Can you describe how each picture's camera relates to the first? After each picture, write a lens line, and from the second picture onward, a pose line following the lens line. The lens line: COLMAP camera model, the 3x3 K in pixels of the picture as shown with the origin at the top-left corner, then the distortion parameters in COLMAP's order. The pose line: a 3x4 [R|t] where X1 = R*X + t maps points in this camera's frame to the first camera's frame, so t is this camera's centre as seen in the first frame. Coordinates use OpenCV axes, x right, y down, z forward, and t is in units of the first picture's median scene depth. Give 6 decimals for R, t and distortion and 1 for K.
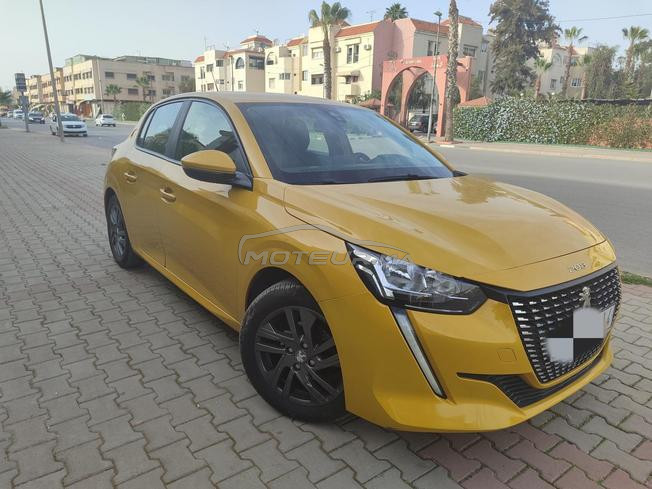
lens RADIAL K [[468.4, 0, 326.0], [0, 468.4, 244.5], [0, 0, 1]] dist [0.008799, -0.003861]
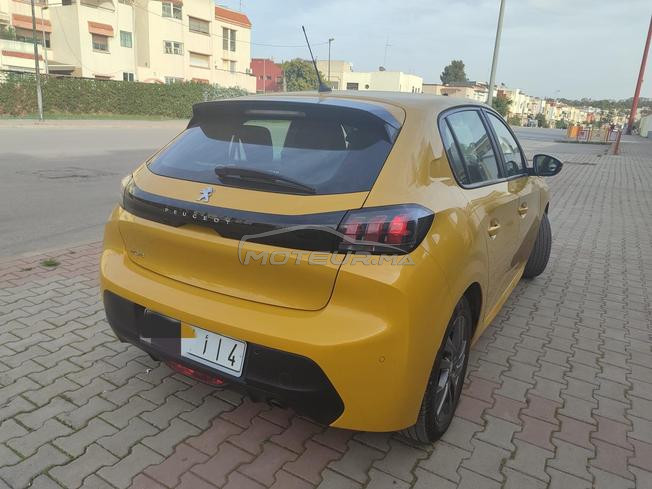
lens RADIAL K [[468.4, 0, 326.0], [0, 468.4, 244.5], [0, 0, 1]] dist [0.008799, -0.003861]
pose [[-0.350542, -0.299179, 0.887475, -1.142875], [0.178026, 0.909040, 0.376766, -0.507269], [-0.919471, 0.290066, -0.265395, 1.743354]]
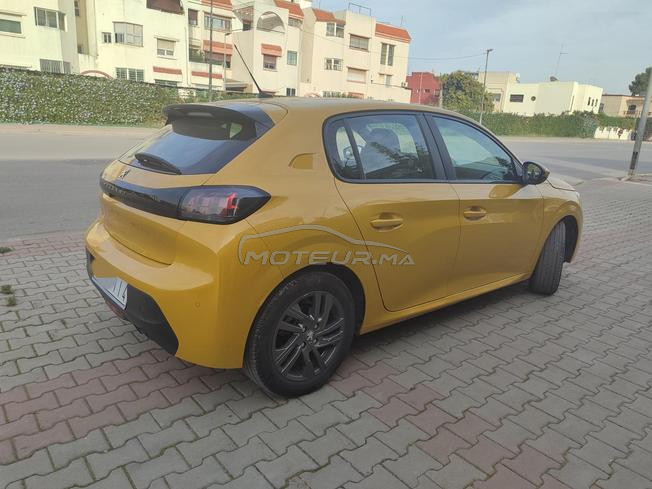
lens RADIAL K [[468.4, 0, 326.0], [0, 468.4, 244.5], [0, 0, 1]] dist [0.008799, -0.003861]
pose [[-0.029034, -0.293312, 0.955576, -1.361324], [0.198078, 0.935333, 0.293117, -0.416947], [-0.979756, 0.197789, 0.030942, 1.354516]]
